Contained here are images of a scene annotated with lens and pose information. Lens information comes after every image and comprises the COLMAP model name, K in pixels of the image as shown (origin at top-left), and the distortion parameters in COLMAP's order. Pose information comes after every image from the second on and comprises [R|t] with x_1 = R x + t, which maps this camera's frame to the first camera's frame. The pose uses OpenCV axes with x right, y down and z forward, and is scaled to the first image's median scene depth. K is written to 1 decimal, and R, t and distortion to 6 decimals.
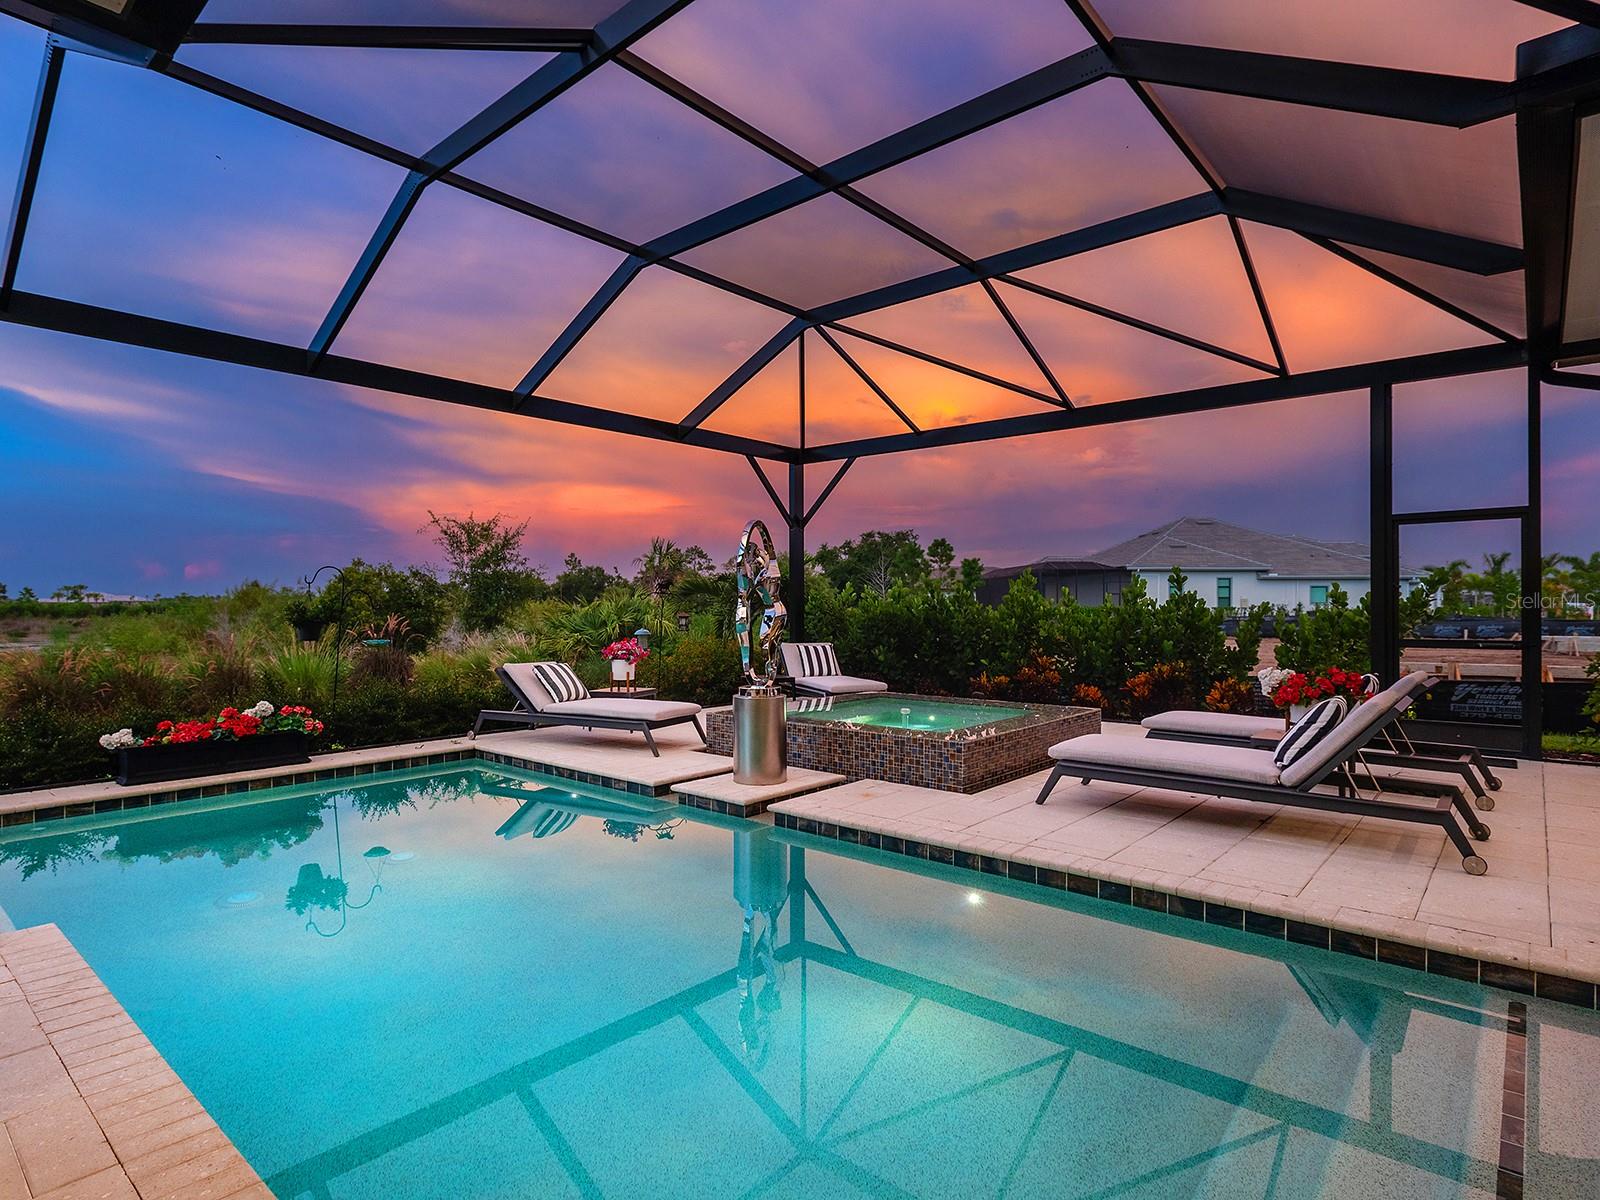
lens RADIAL K [[803.8, 0, 718.5], [0, 803.8, 601.2], [0, 0, 1]] dist [-0.002666, -0.000872]
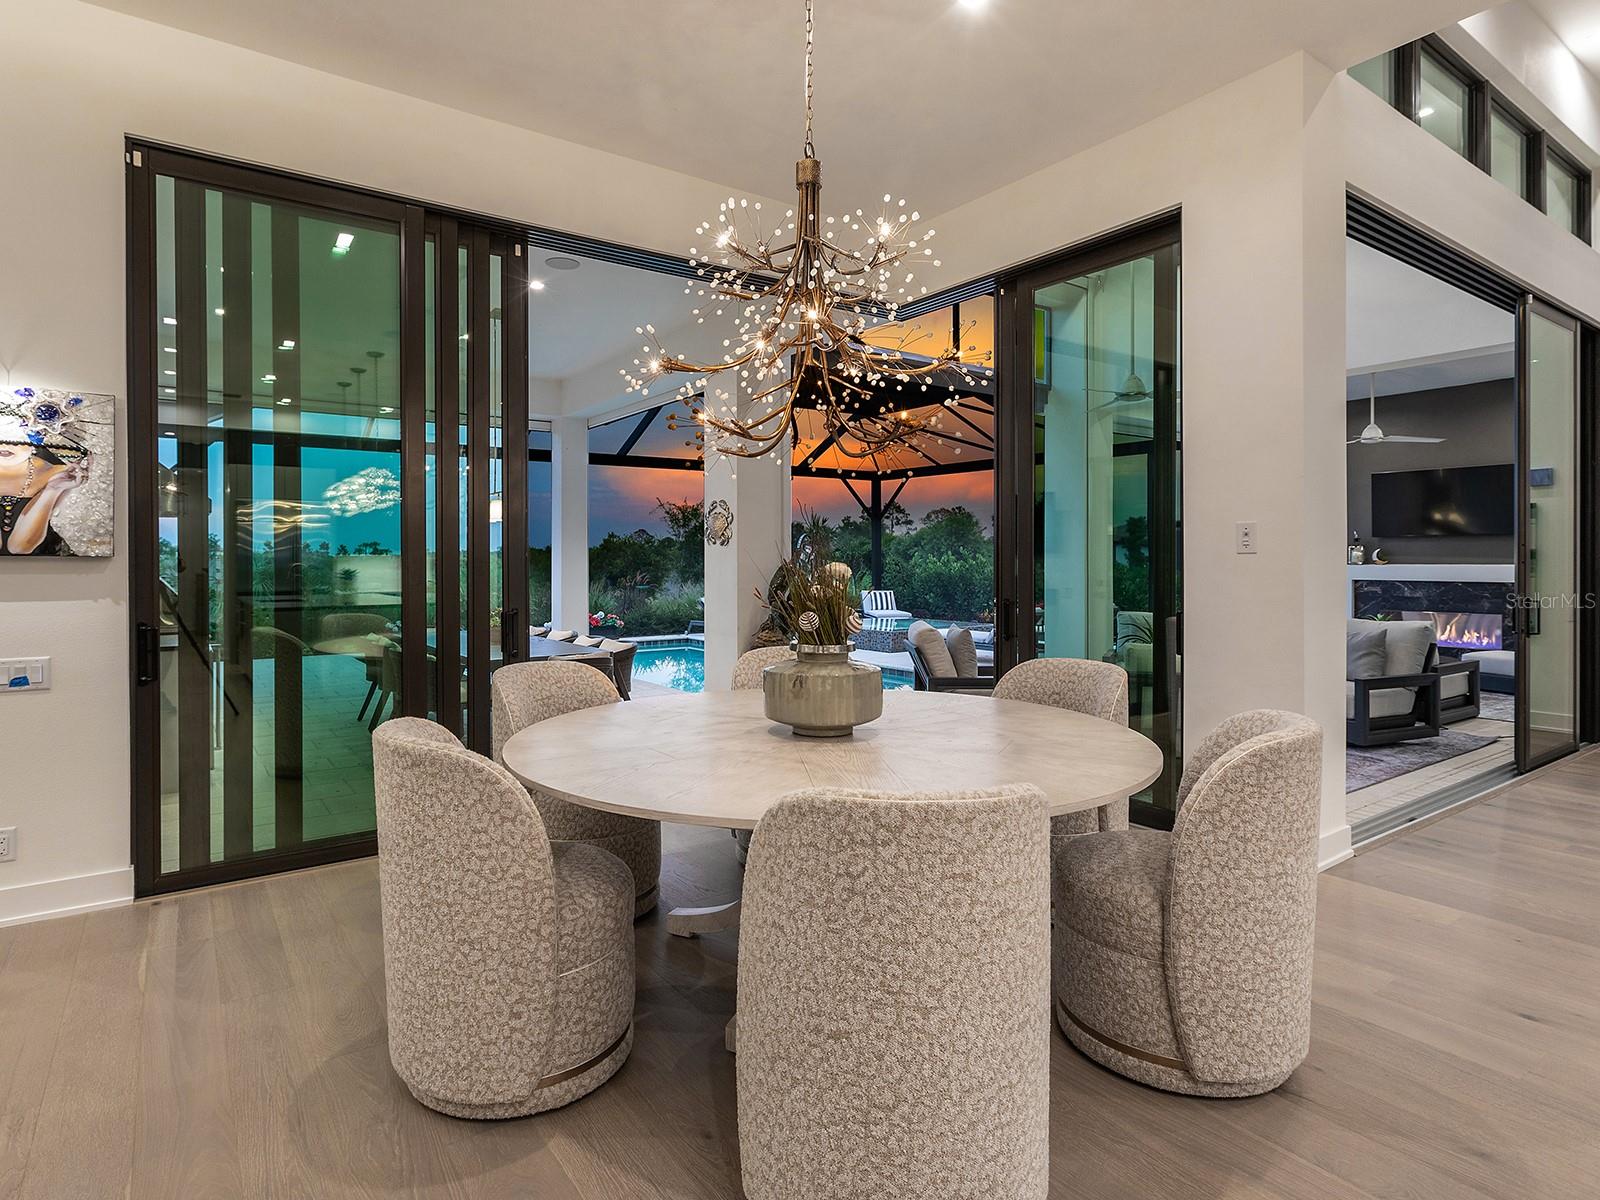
lens RADIAL K [[868.0, 0, 731.2], [0, 868.0, 587.2], [0, 0, 1]] dist [-0.002885, 0.000031]
pose [[0.969935, 0.007454, -0.243251, 0.265793], [0.002677, 0.999144, 0.041290, -0.032202], [0.243351, -0.040700, 0.969084, -0.862963]]
